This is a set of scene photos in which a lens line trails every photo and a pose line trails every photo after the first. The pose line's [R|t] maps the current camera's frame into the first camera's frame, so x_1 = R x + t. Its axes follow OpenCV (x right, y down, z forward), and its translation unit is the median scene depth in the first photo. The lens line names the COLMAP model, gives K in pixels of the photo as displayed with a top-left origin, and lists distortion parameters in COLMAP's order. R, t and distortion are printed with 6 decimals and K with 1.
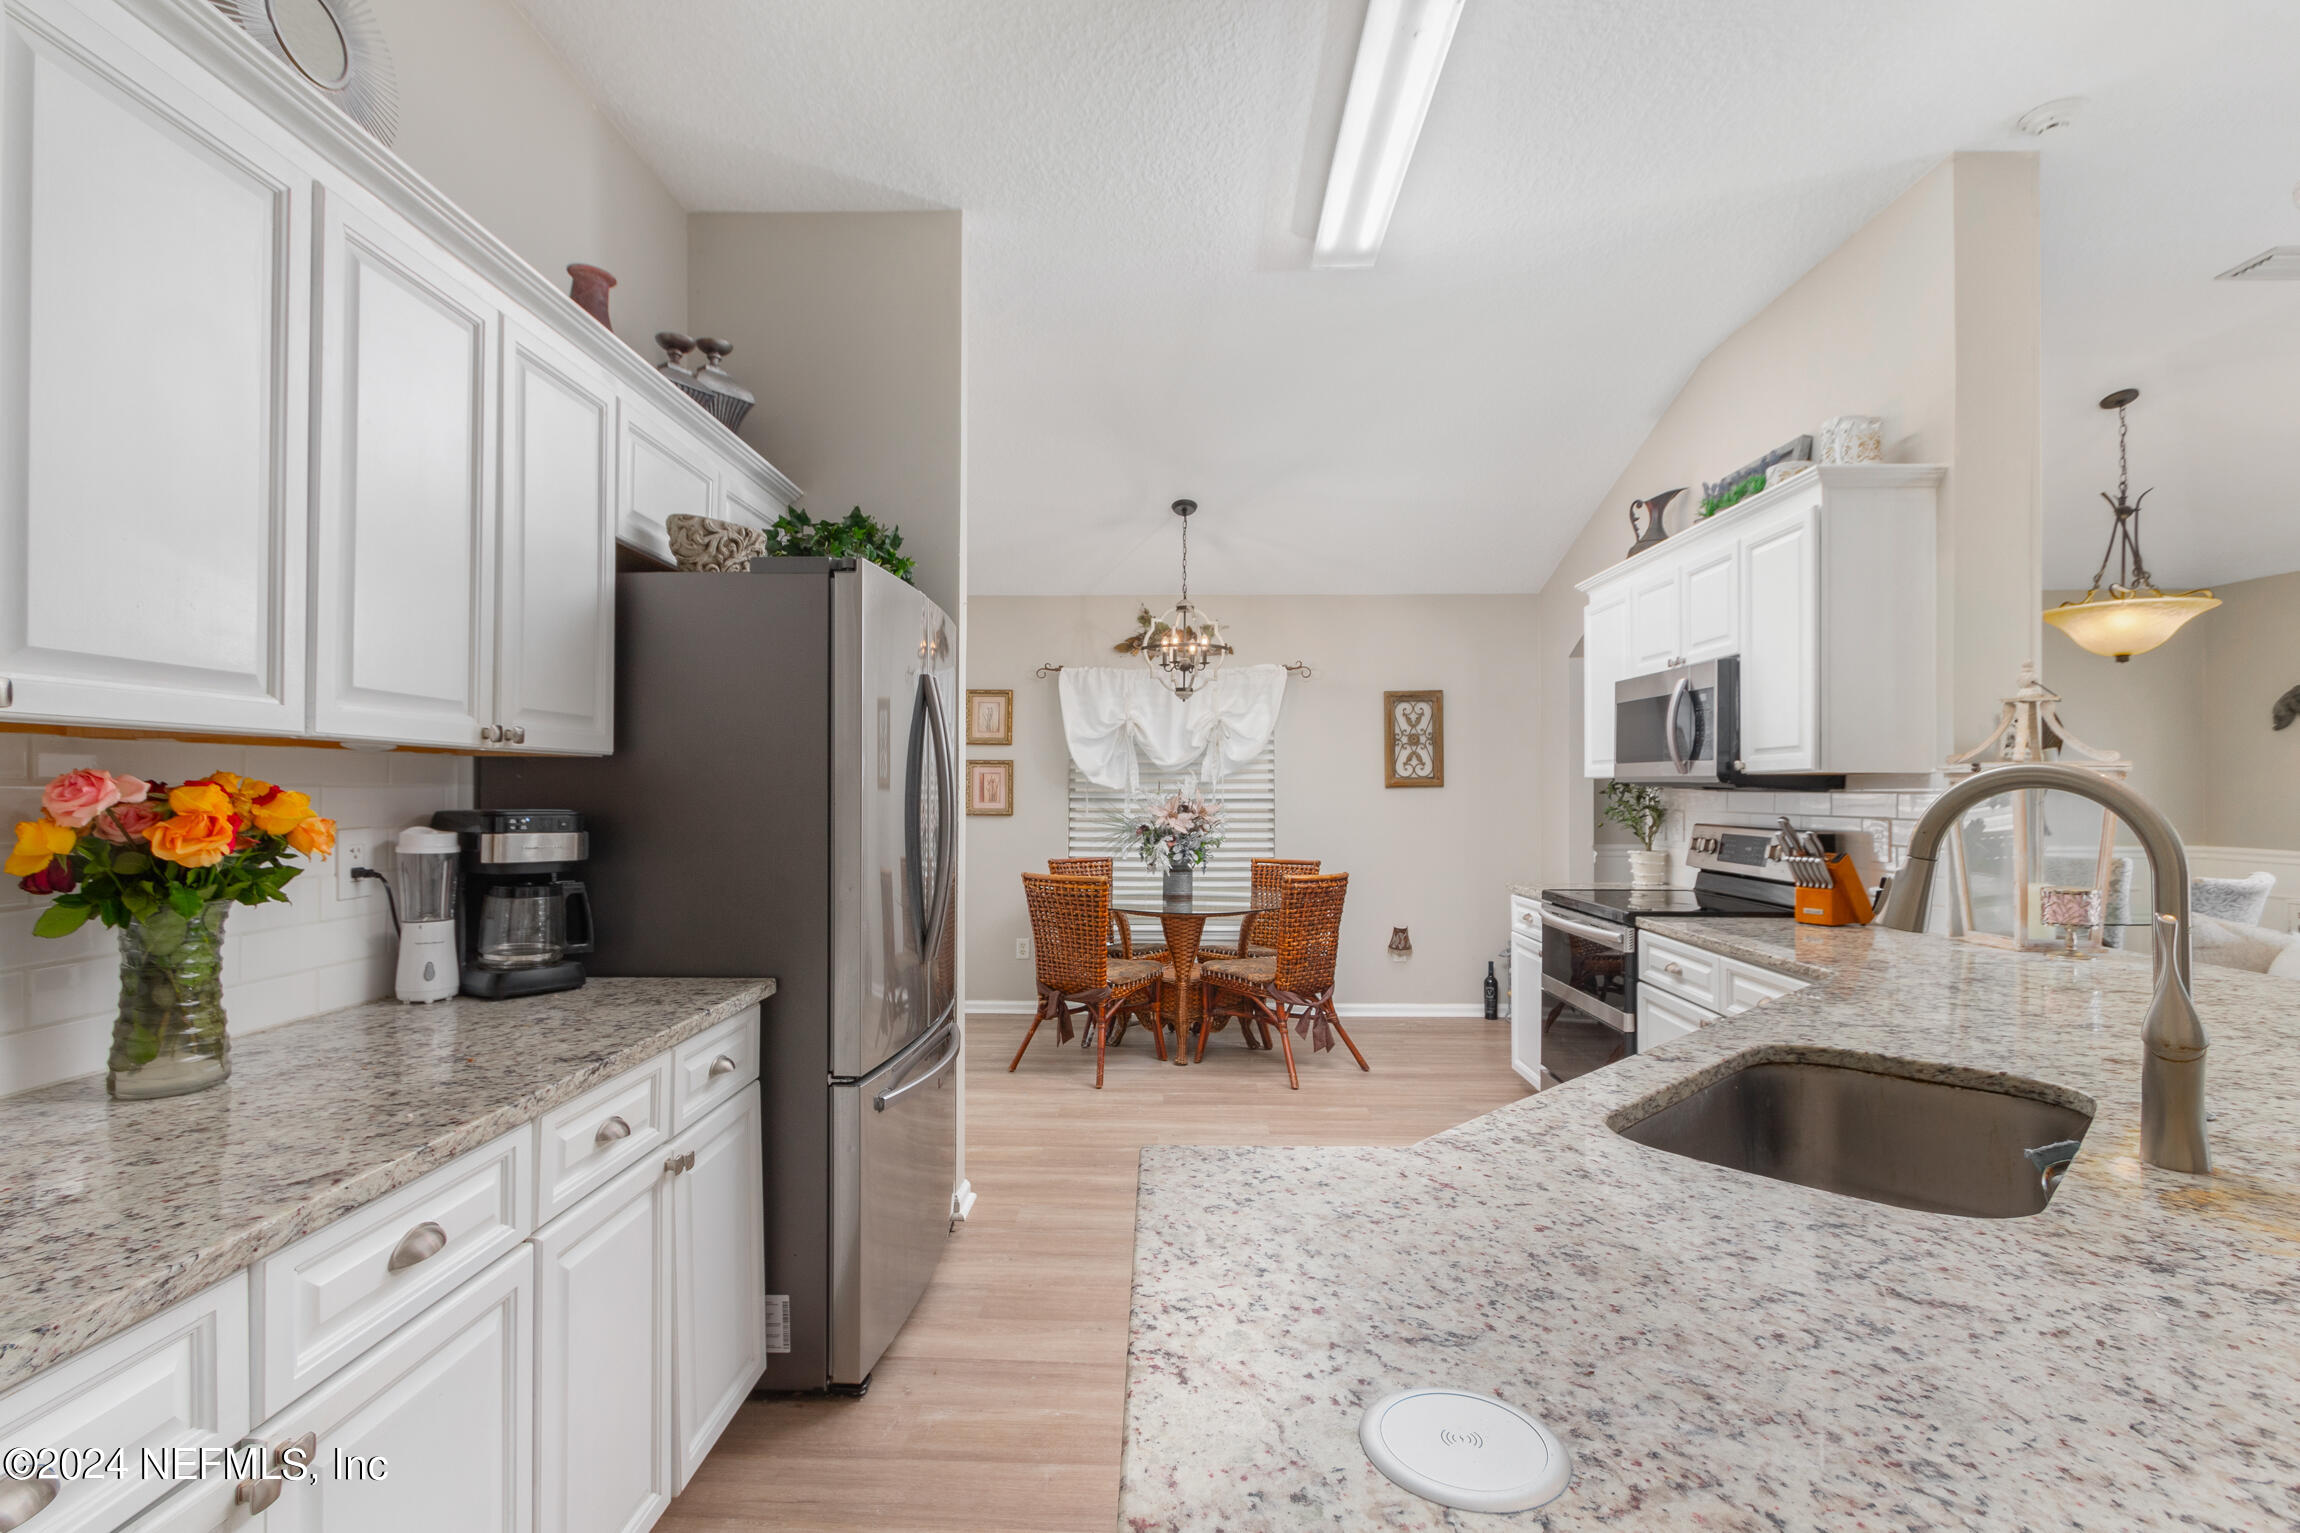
lens RADIAL K [[1158.8, 0, 1113.0], [0, 1158.8, 785.3], [0, 0, 1]] dist [0.003204, 0.000641]
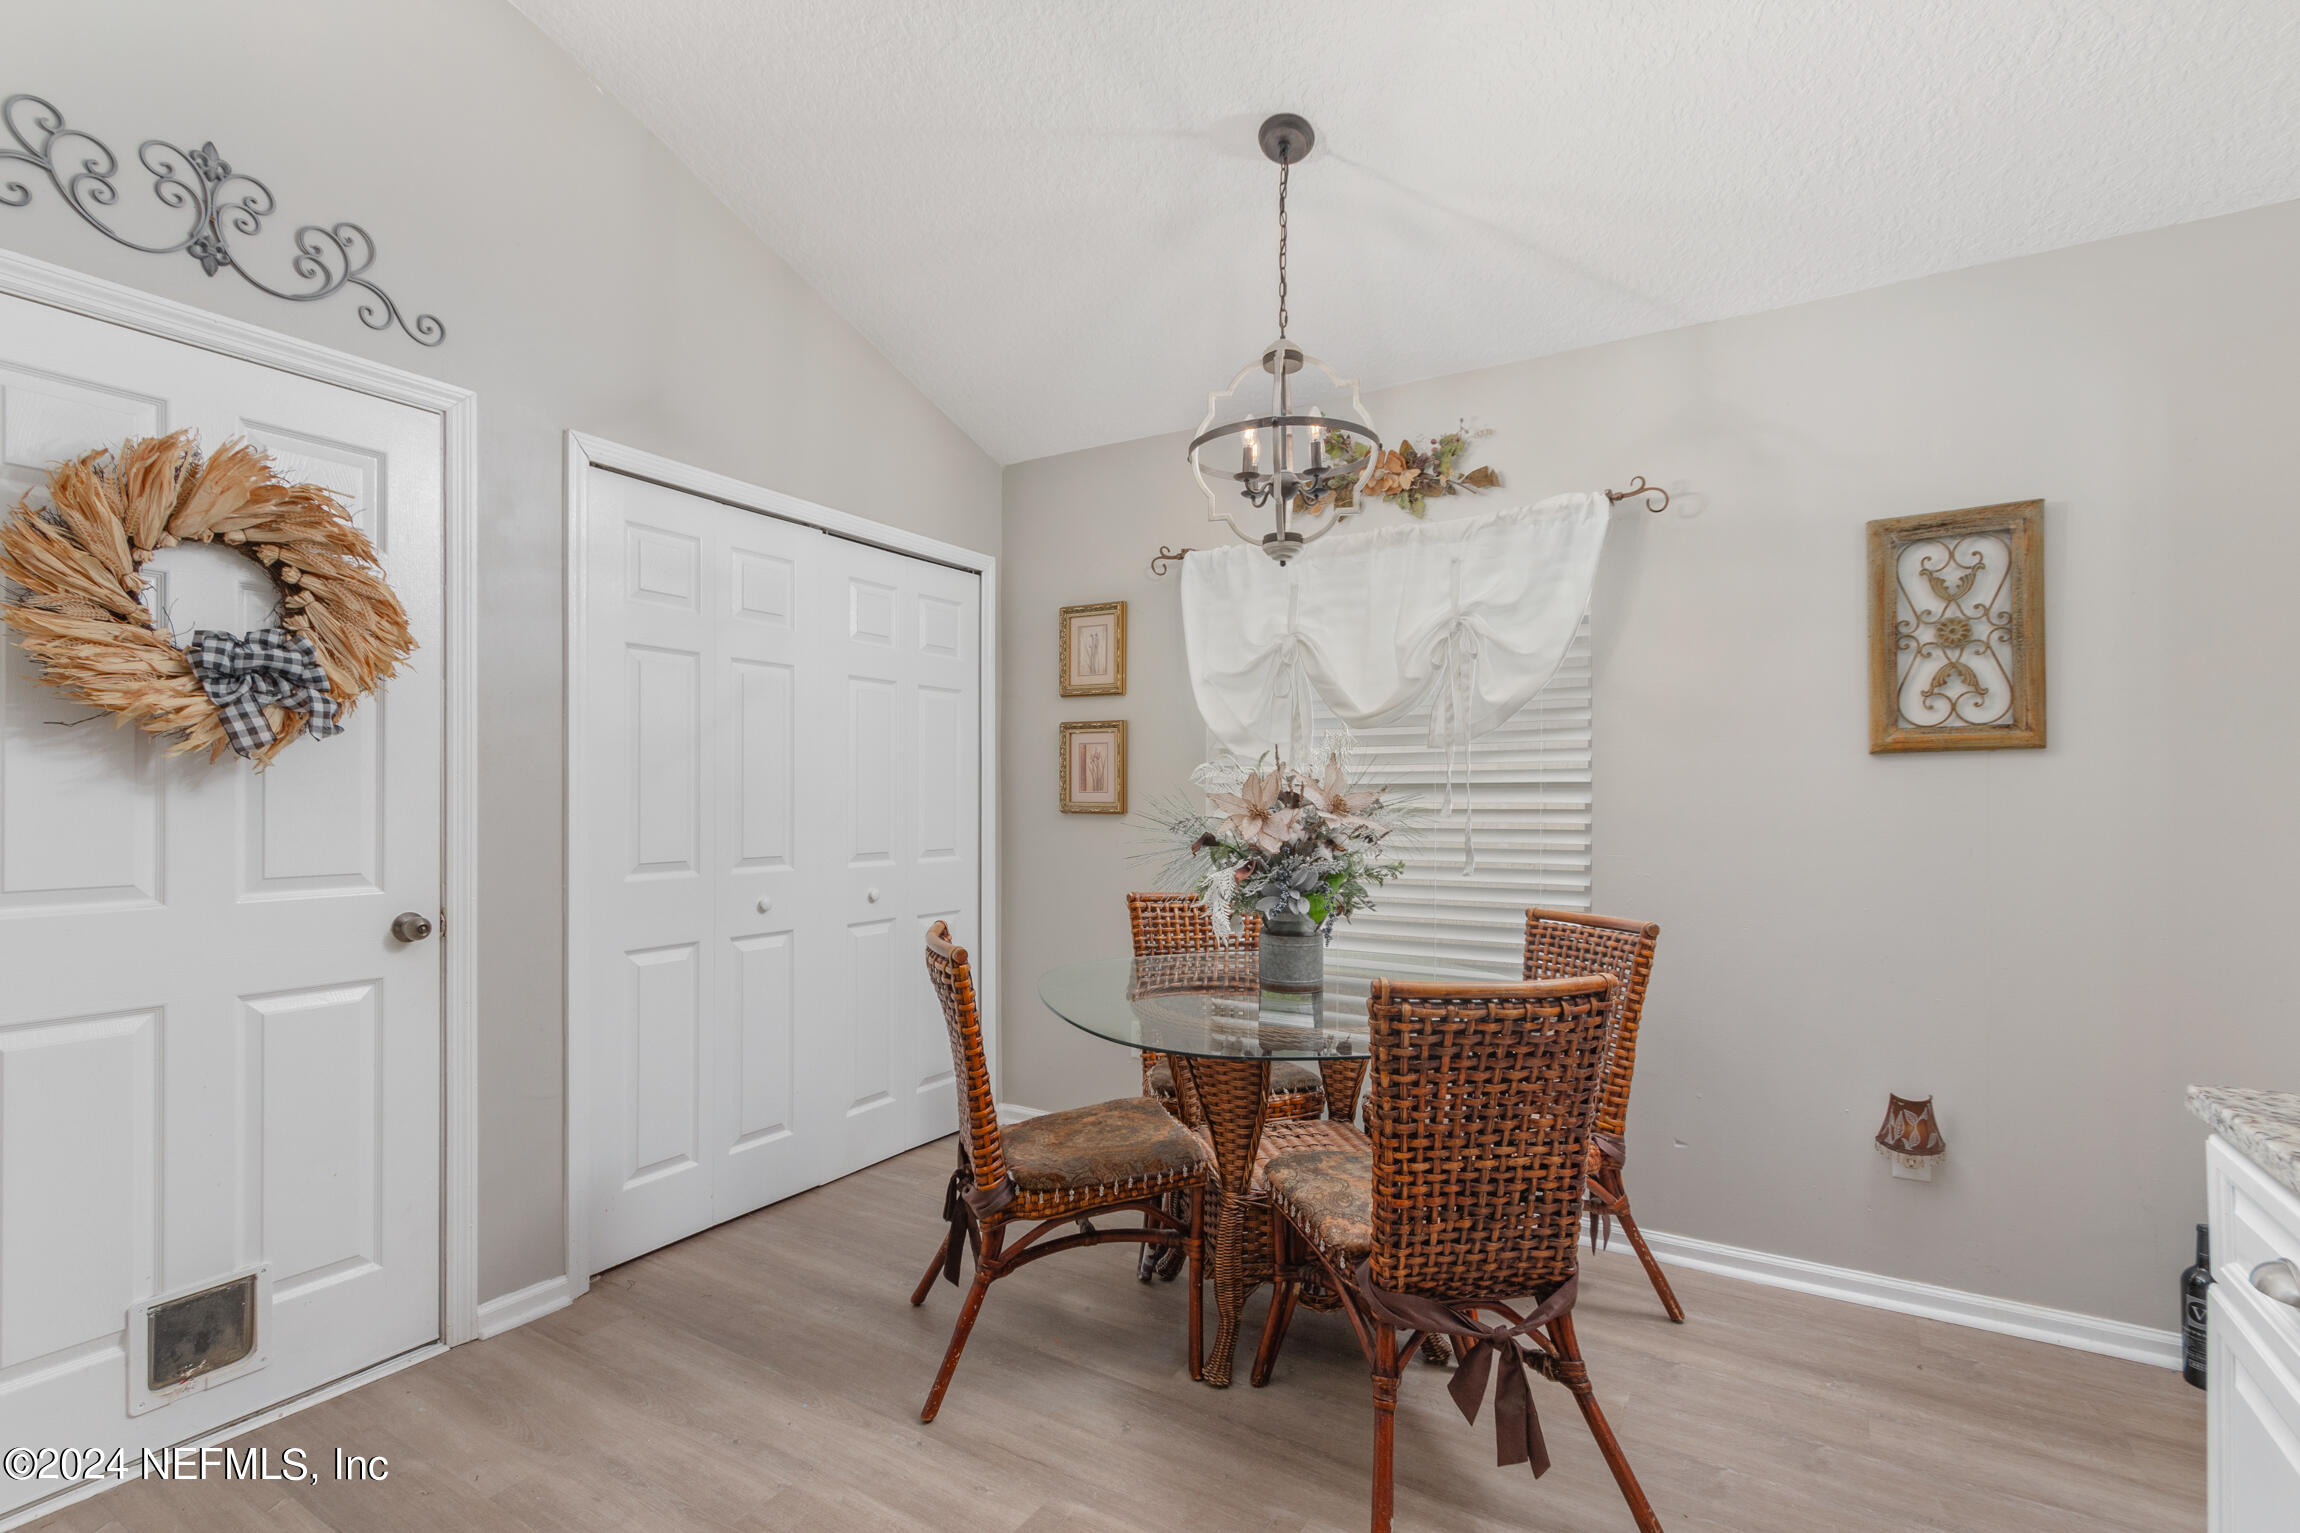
lens RADIAL K [[1099.5, 0, 1160.5], [0, 1099.5, 796.5], [0, 0, 1]] dist [0.004437, 0.000599]
pose [[0.873744, -0.000442, -0.486385, 0.204710], [0.002792, 0.999988, 0.004107, 0.015017], [0.486377, -0.004947, 0.873735, 0.530203]]
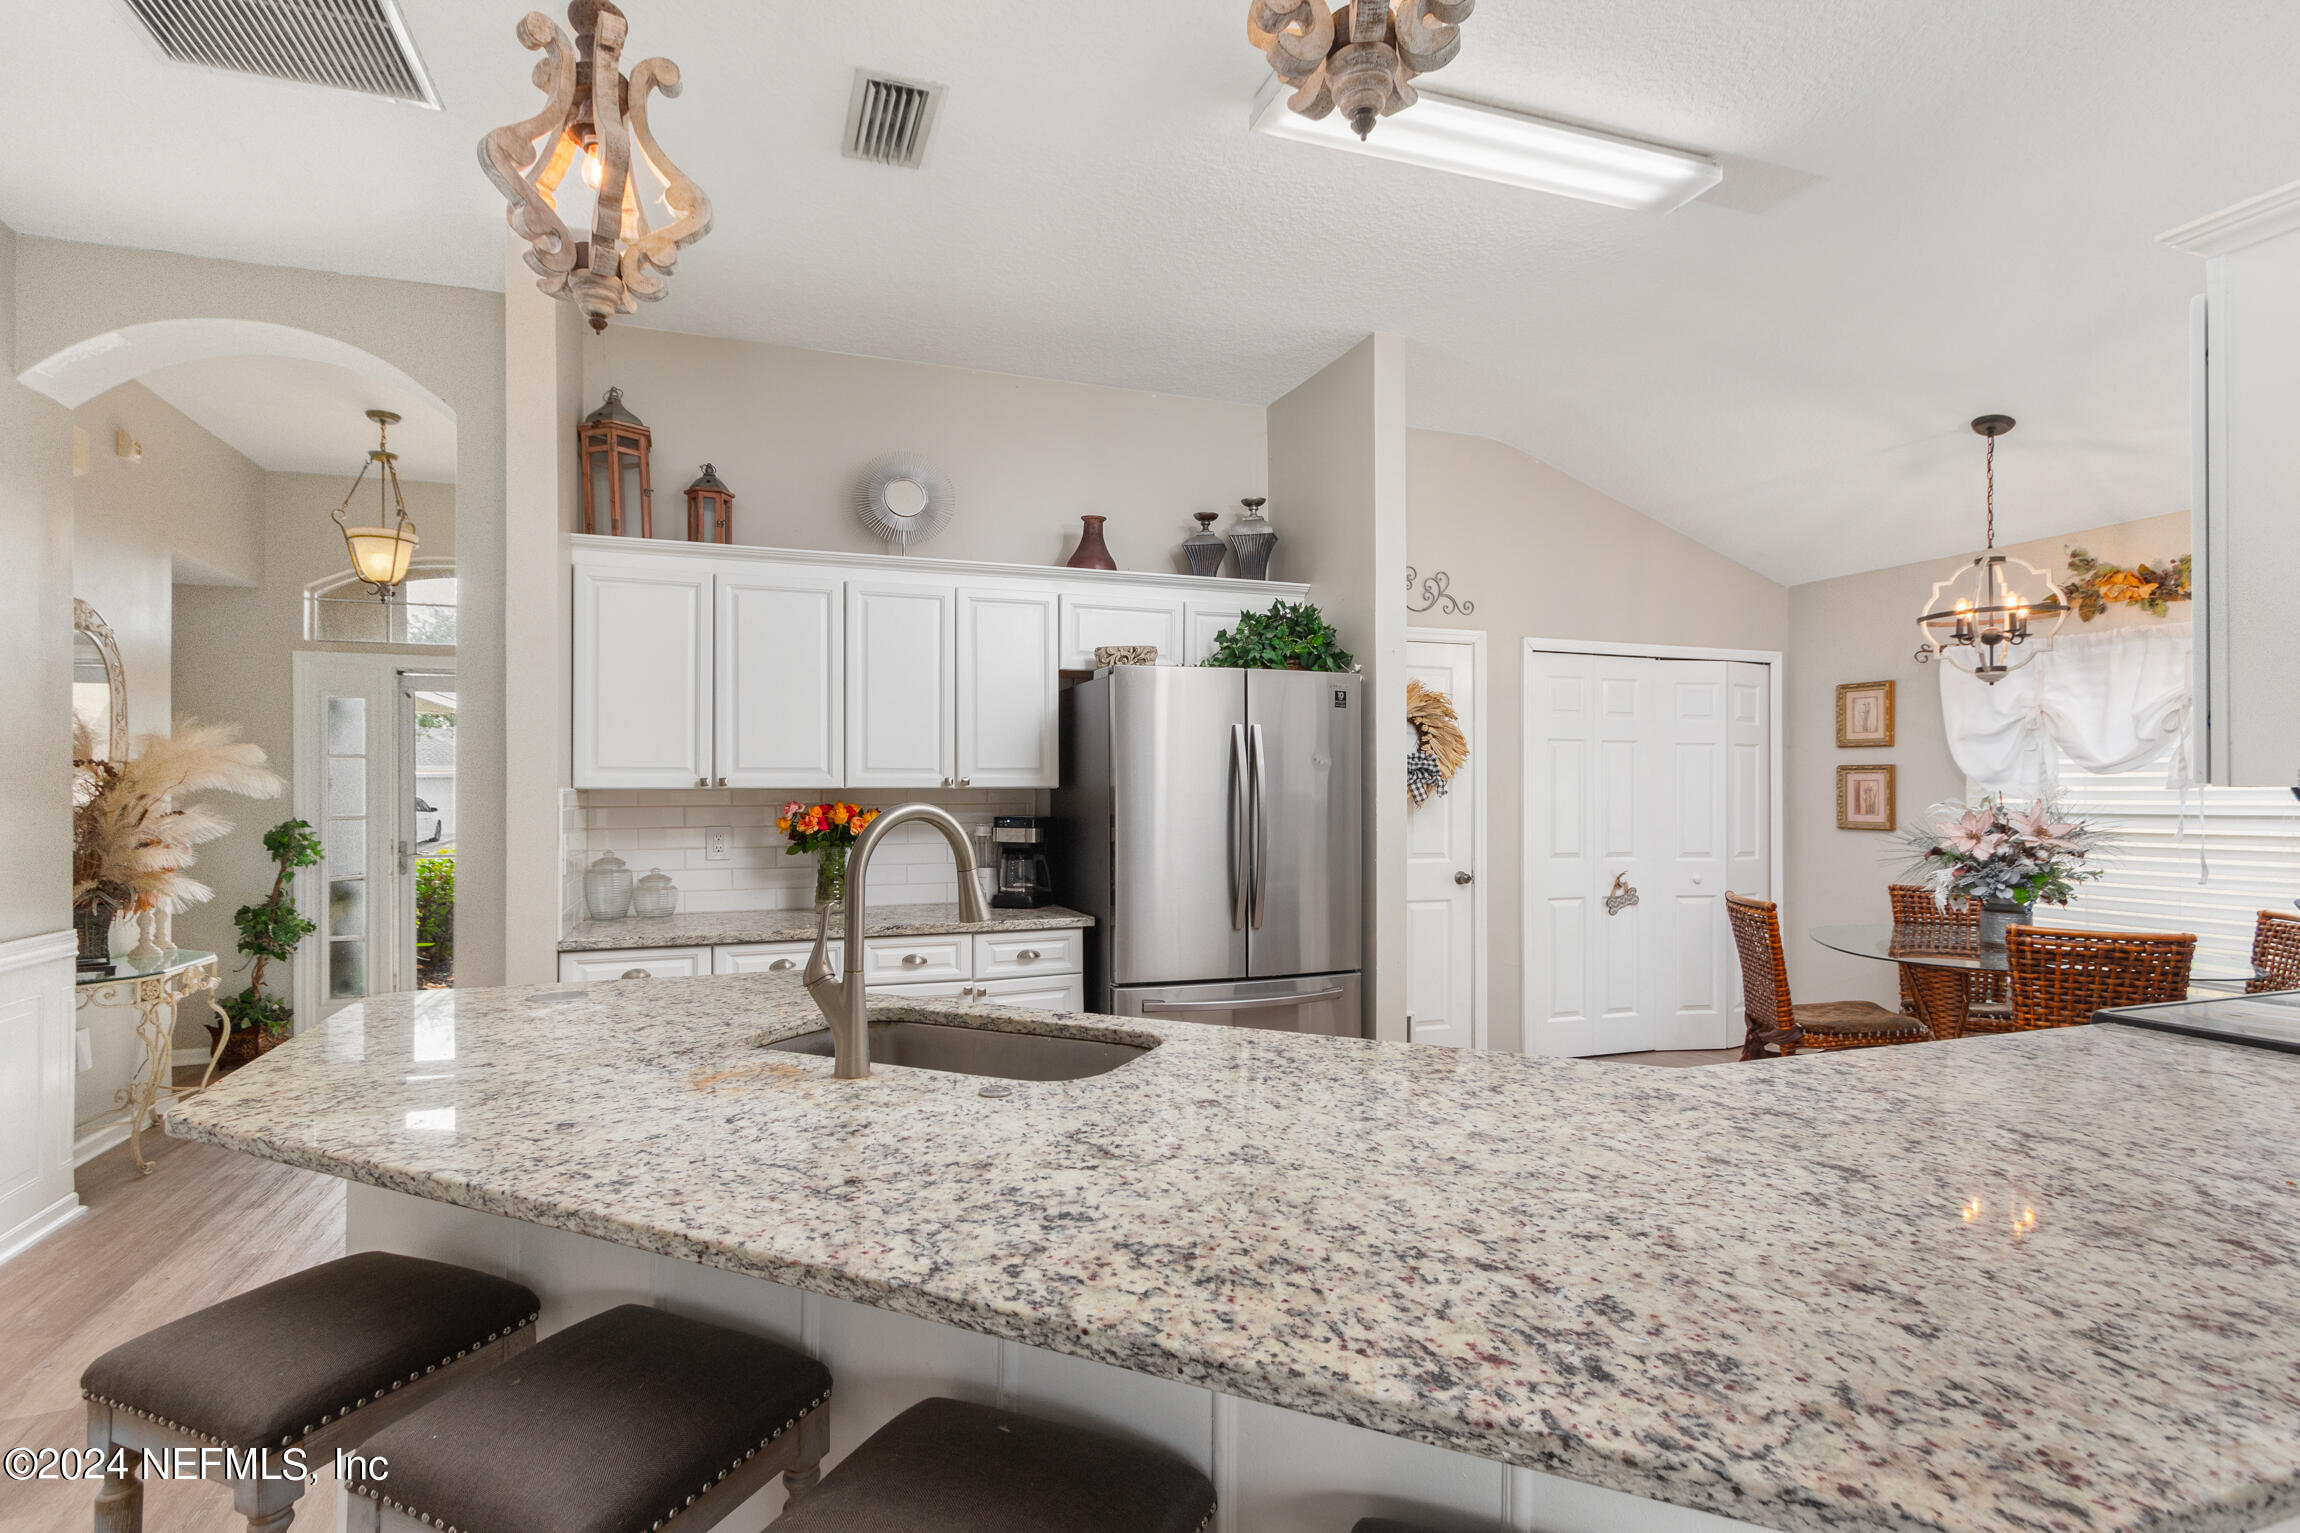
lens RADIAL K [[1099.5, 0, 1012.1], [0, 1099.5, 787.4], [0, 0, 1]] dist [0.004437, 0.000599]
pose [[0.289630, -0.006742, -0.957115, 0.498091], [0.009157, 0.999949, -0.004272, -0.007746], [0.957095, -0.007527, 0.289677, 0.166792]]
